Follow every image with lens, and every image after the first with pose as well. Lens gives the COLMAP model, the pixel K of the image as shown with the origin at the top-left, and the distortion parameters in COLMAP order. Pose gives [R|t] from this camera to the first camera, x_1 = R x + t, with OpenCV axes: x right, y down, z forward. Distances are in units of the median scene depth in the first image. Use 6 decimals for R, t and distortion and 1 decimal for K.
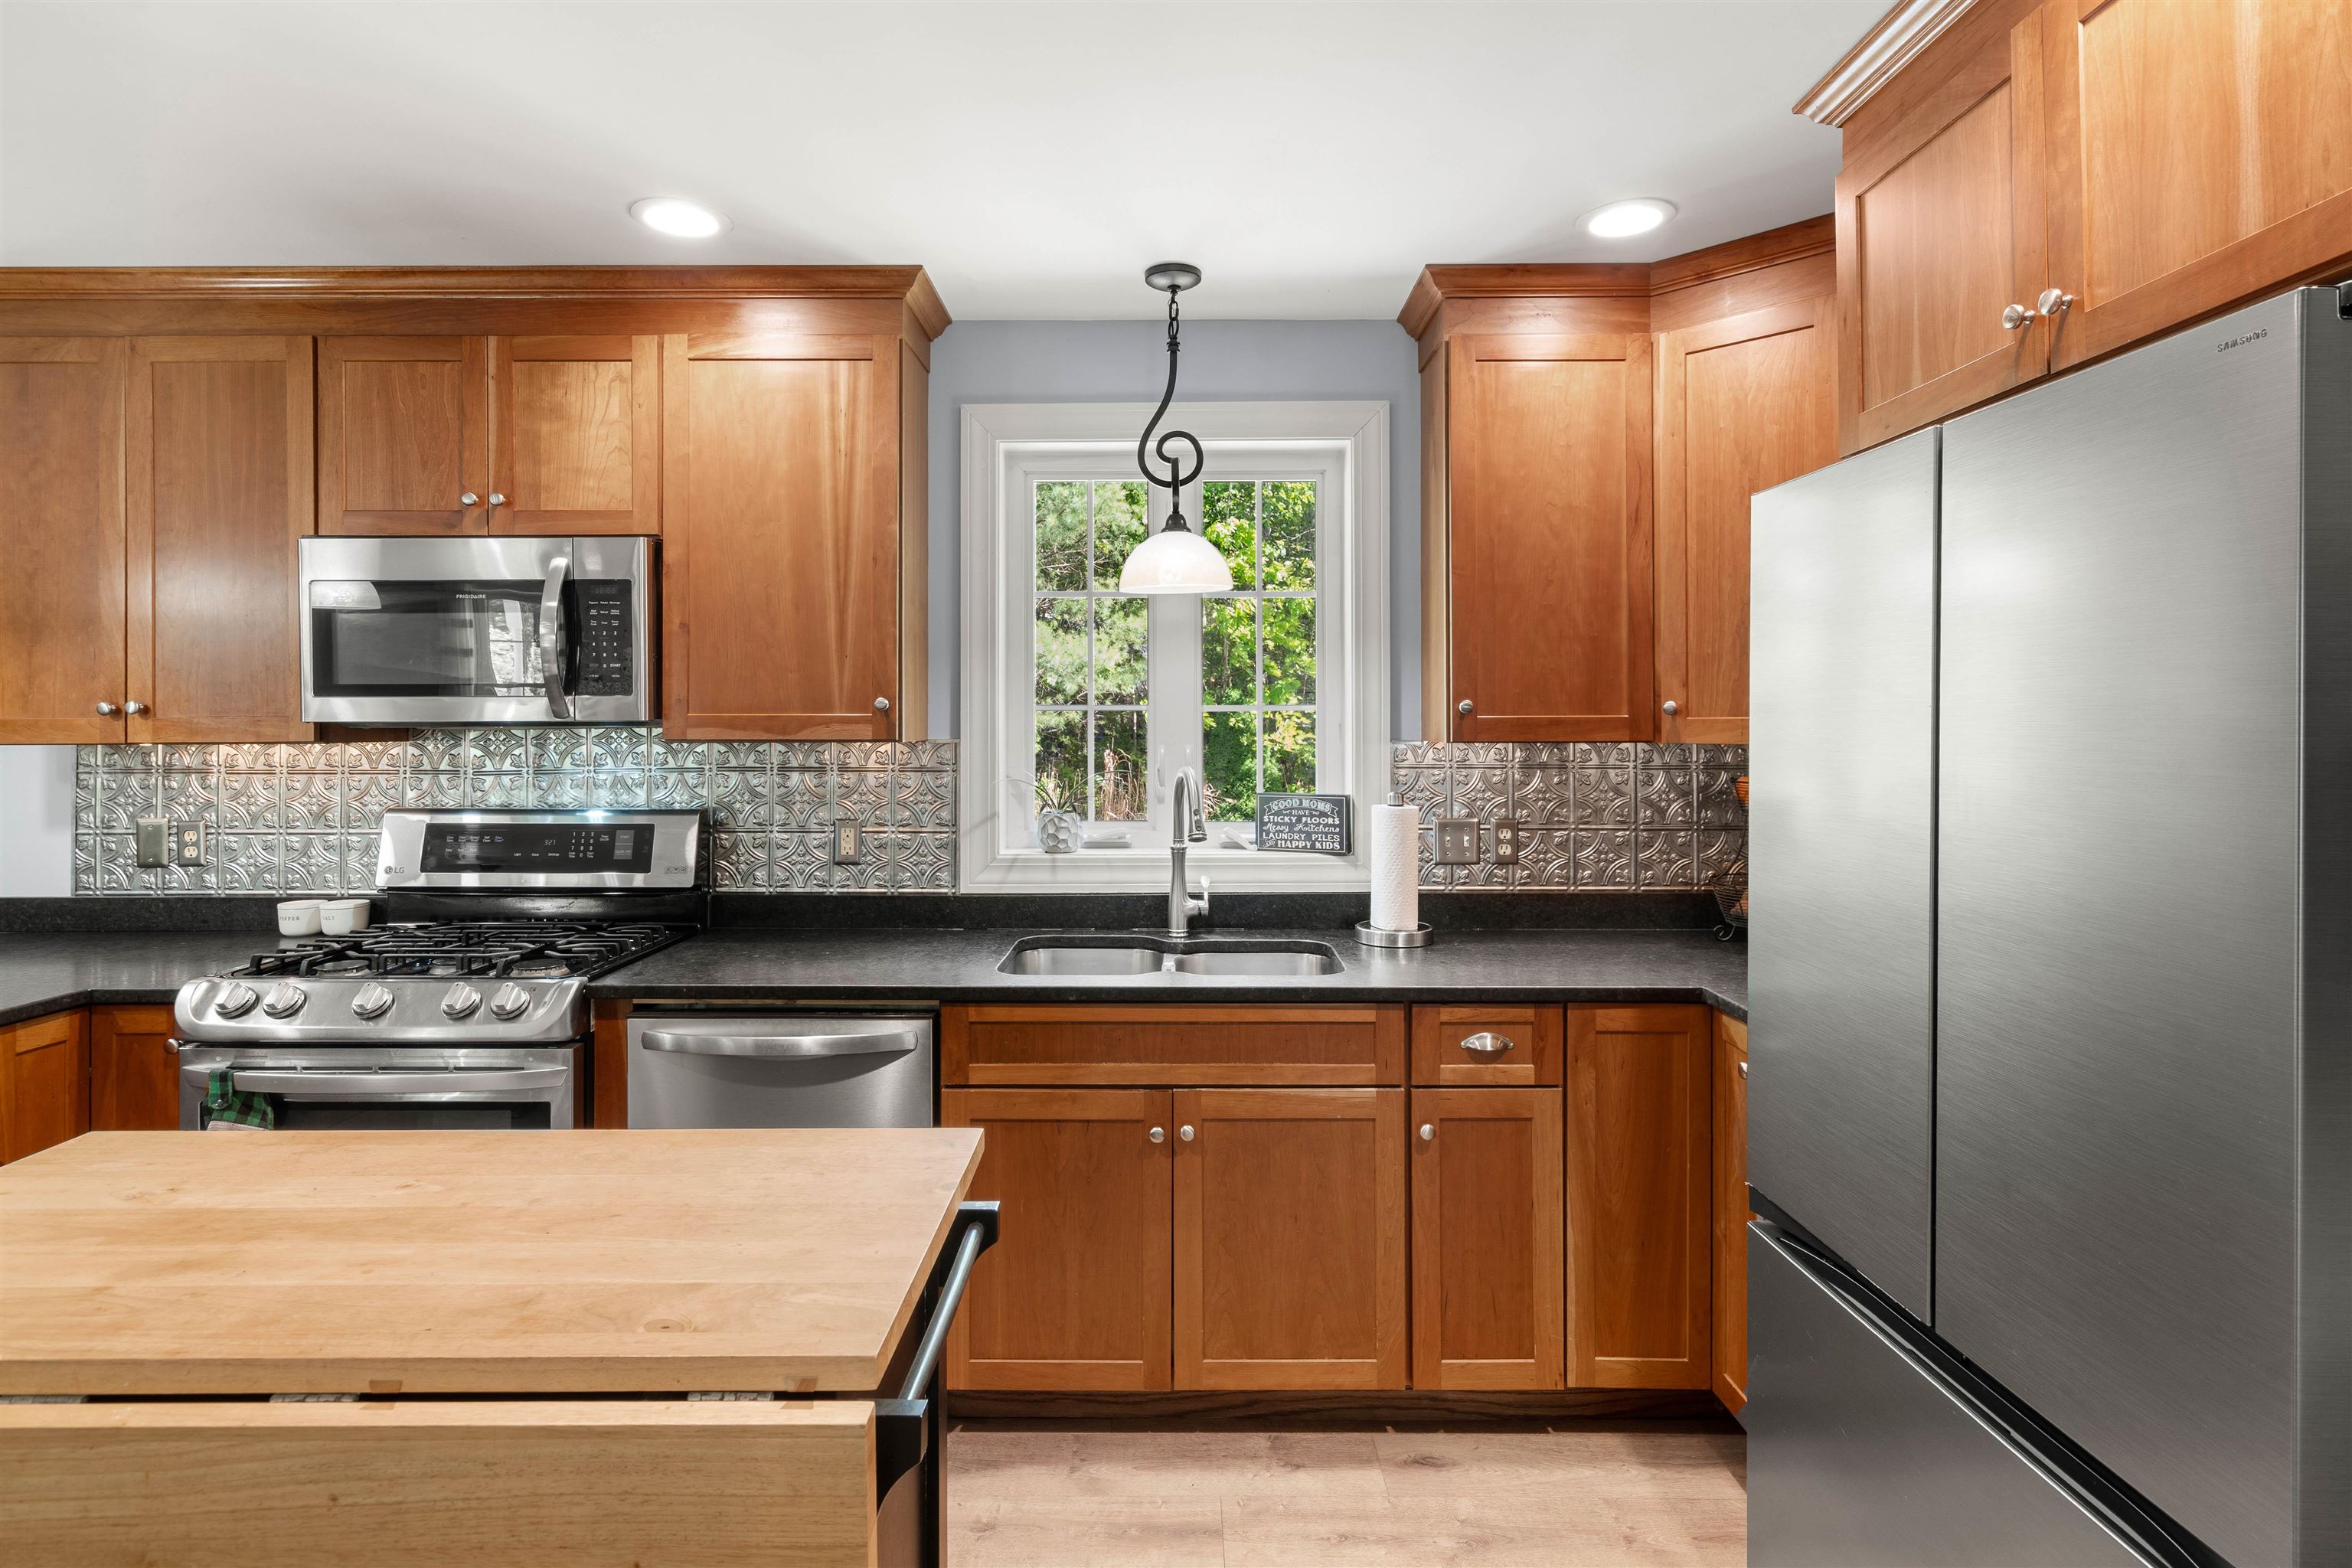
lens RADIAL K [[1201.0, 0, 1173.9], [0, 1201.0, 716.7], [0, 0, 1]] dist [0.001624, 0.001682]
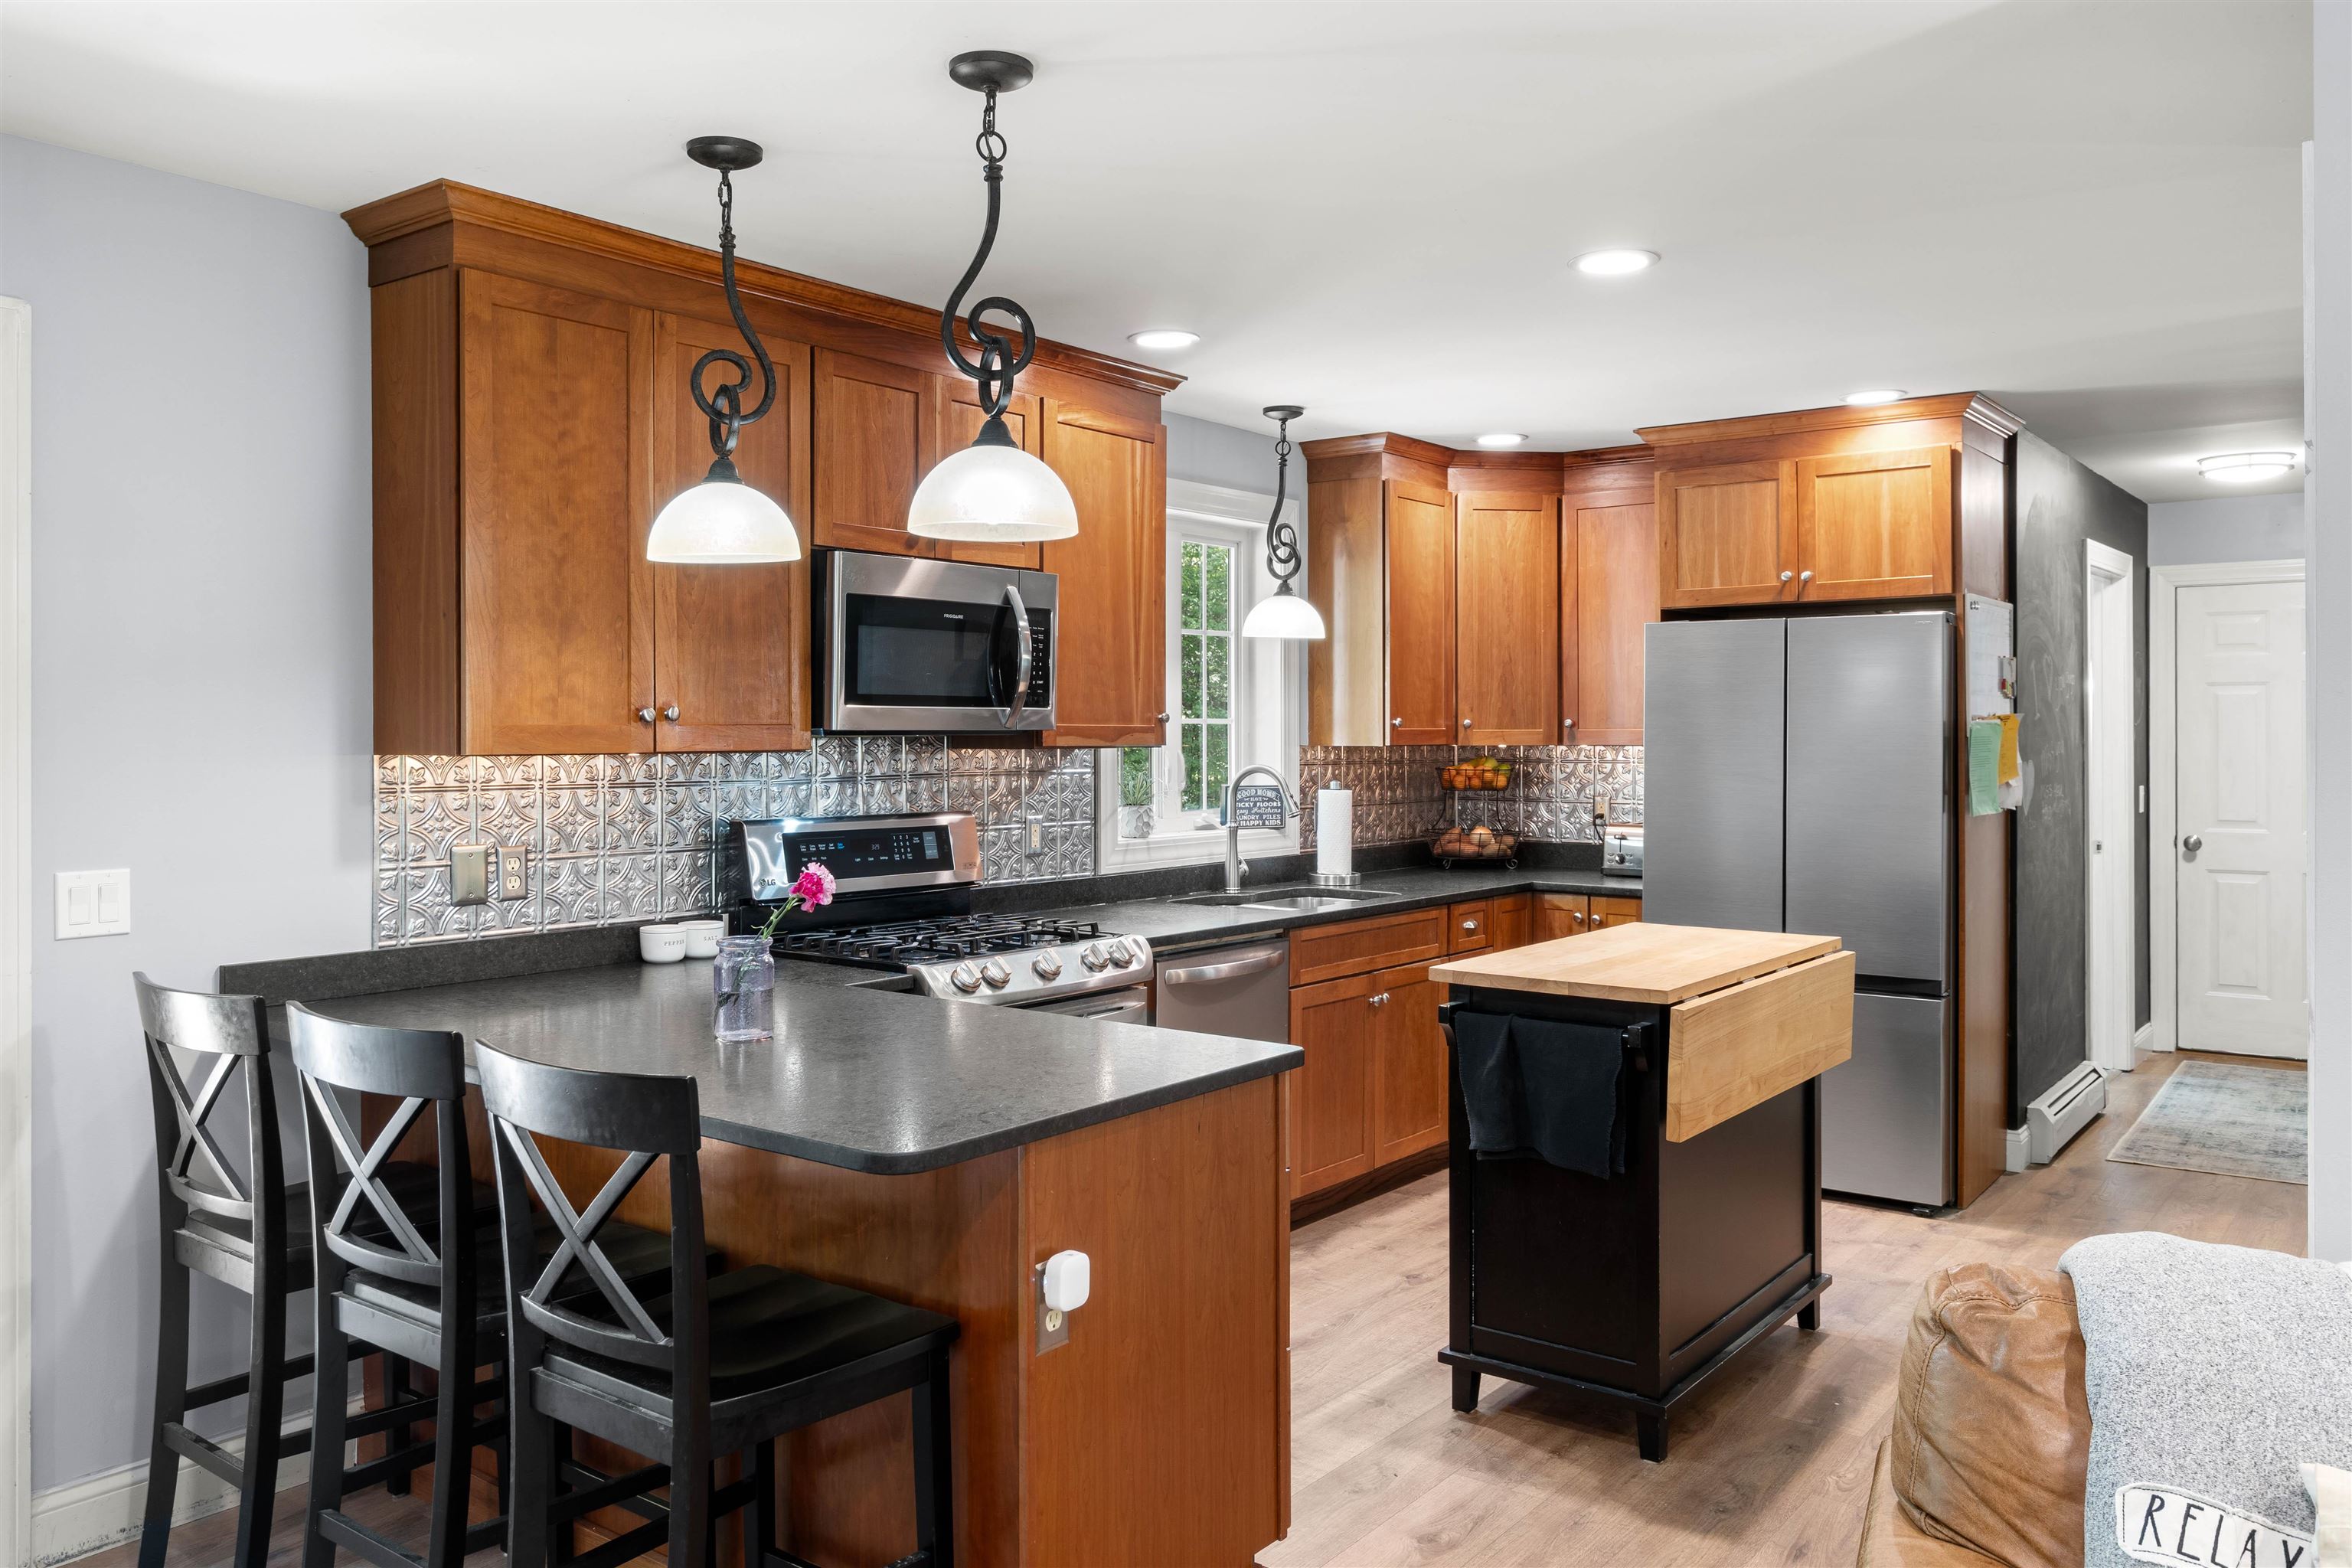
lens RADIAL K [[1736.3, 0, 1187.9], [0, 1736.3, 736.5], [0, 0, 1]] dist [0.010352, 0.001702]
pose [[0.603613, -0.000140, 0.797278, -1.675574], [-0.006281, 0.999968, 0.004932, 0.000512], [-0.797253, -0.007985, 0.603593, -0.125773]]
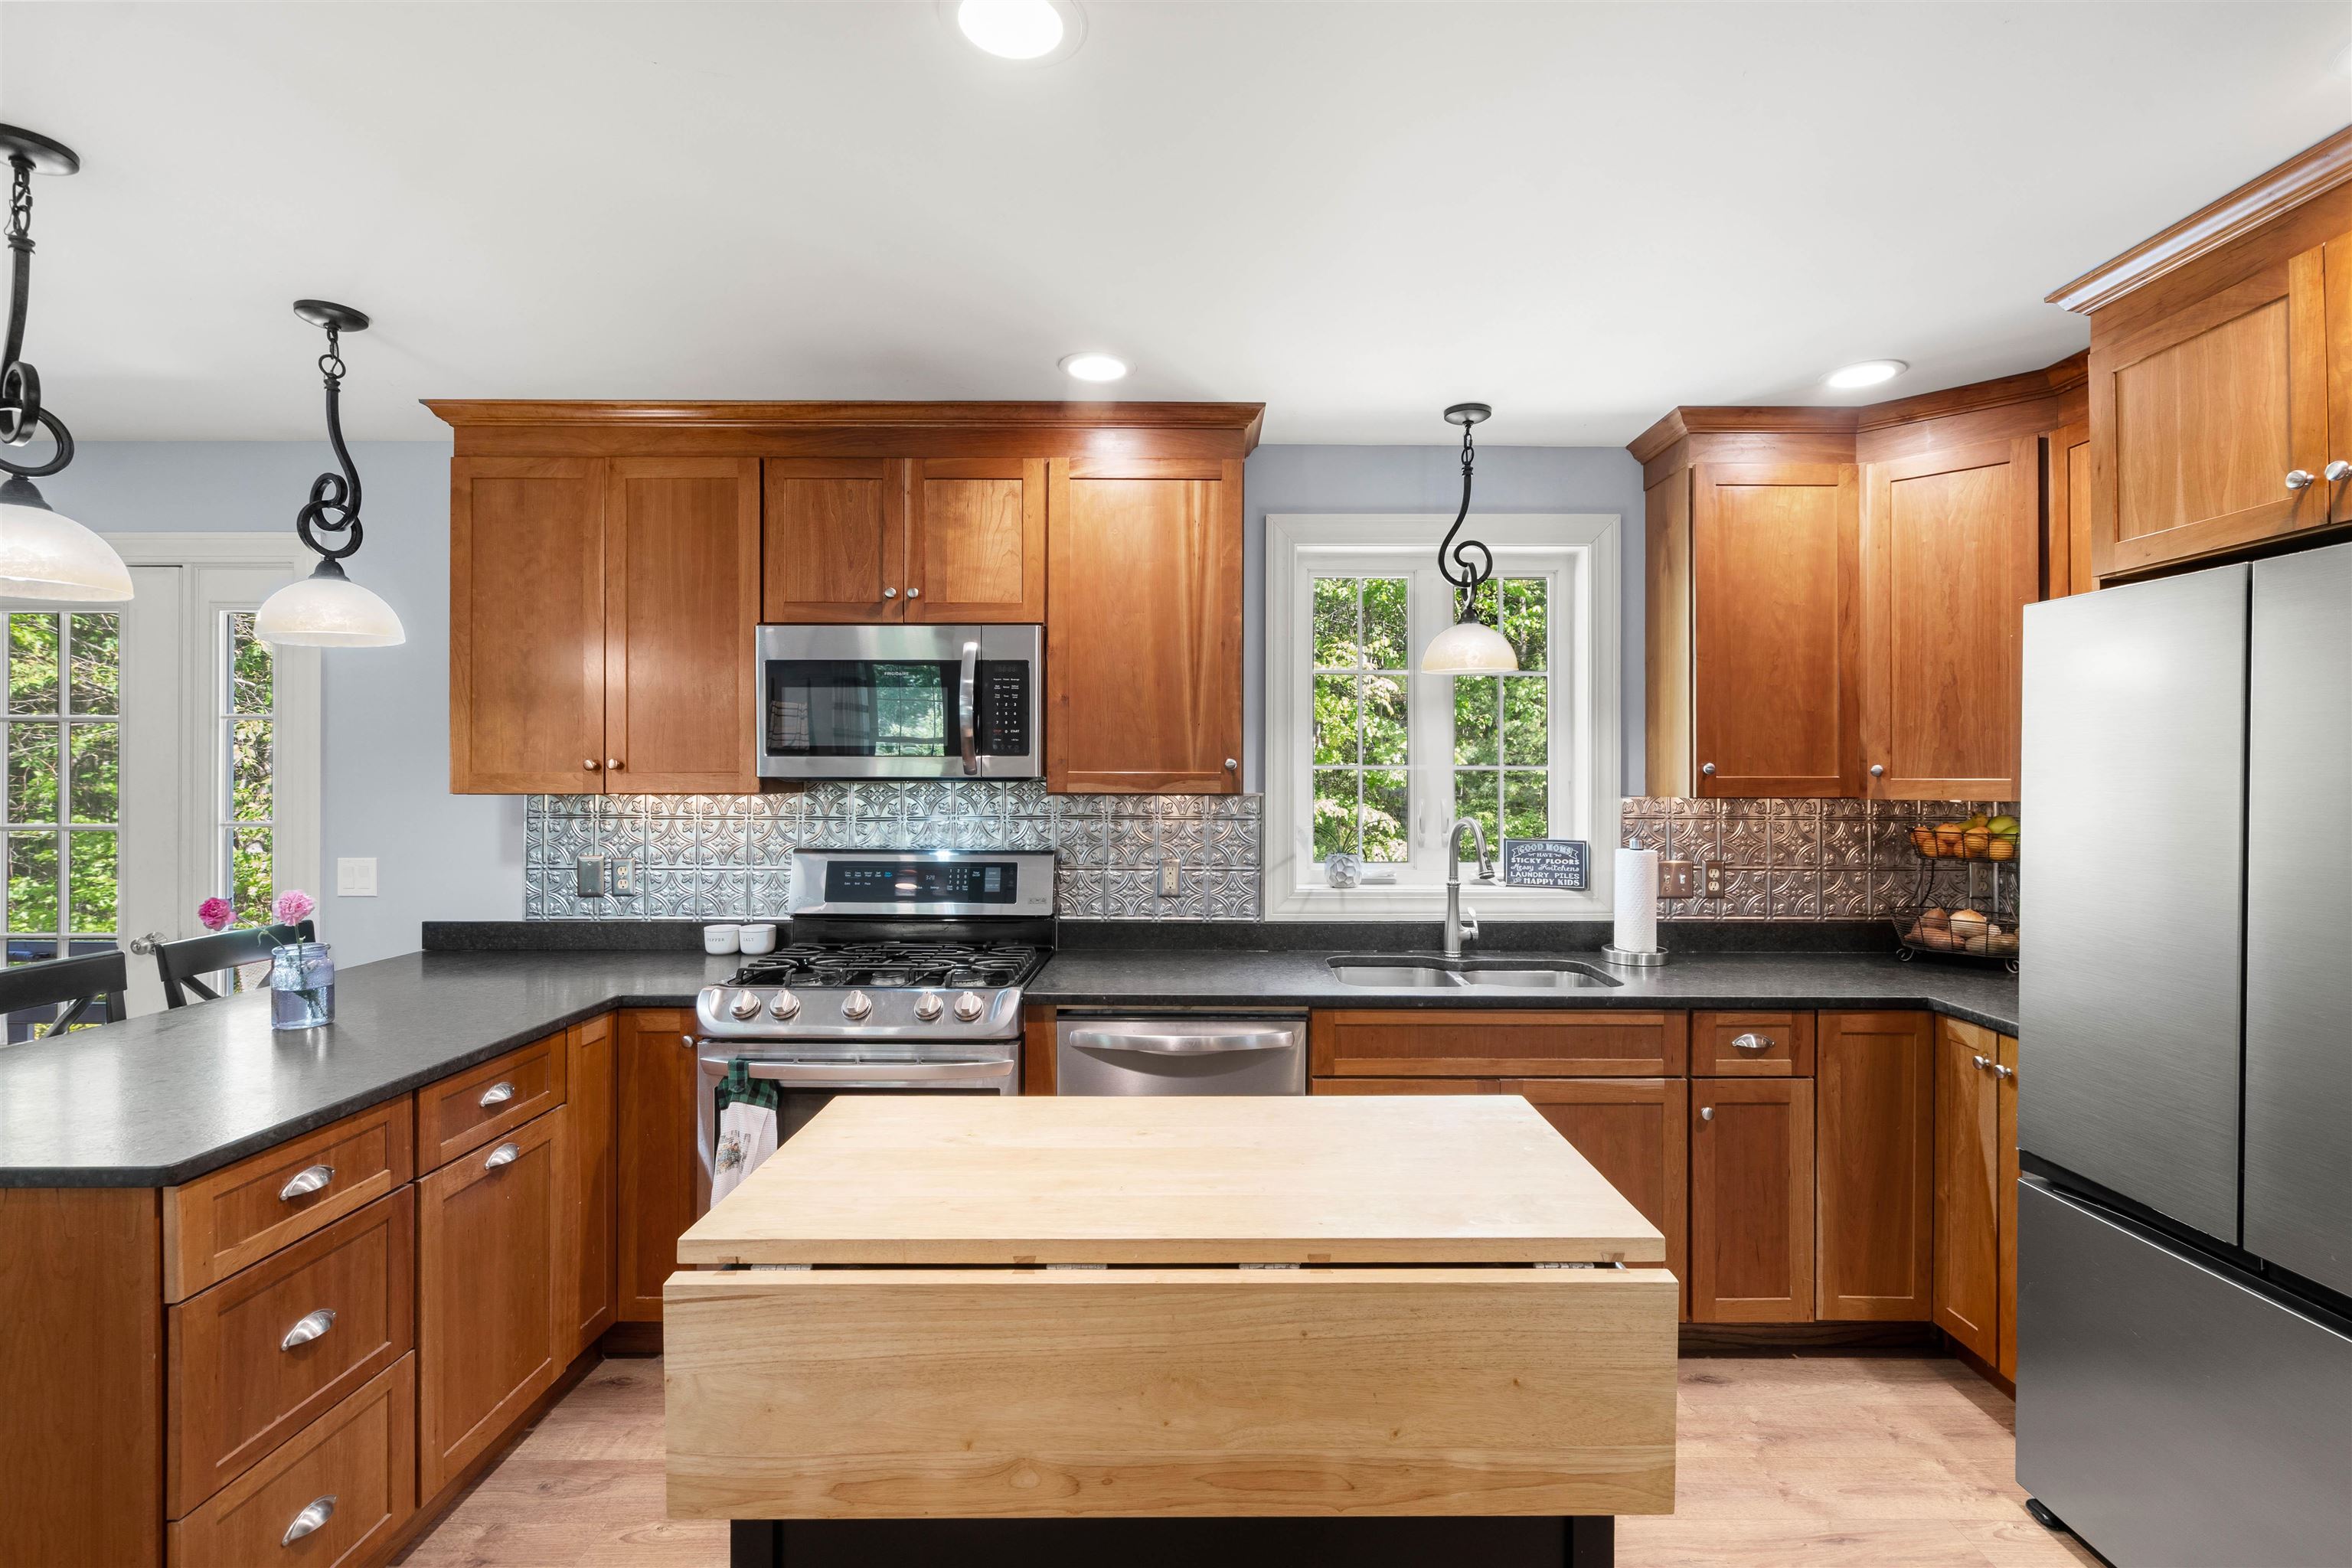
lens RADIAL K [[1081.6, 0, 1204.9], [0, 1081.6, 769.8], [0, 0, 1]] dist [-0.003555, 0.001301]
pose [[0.999924, 0.004732, 0.011354, -0.278712], [-0.004741, 0.999988, 0.000780, -0.005573], [-0.011350, -0.000833, 0.999935, -0.091210]]
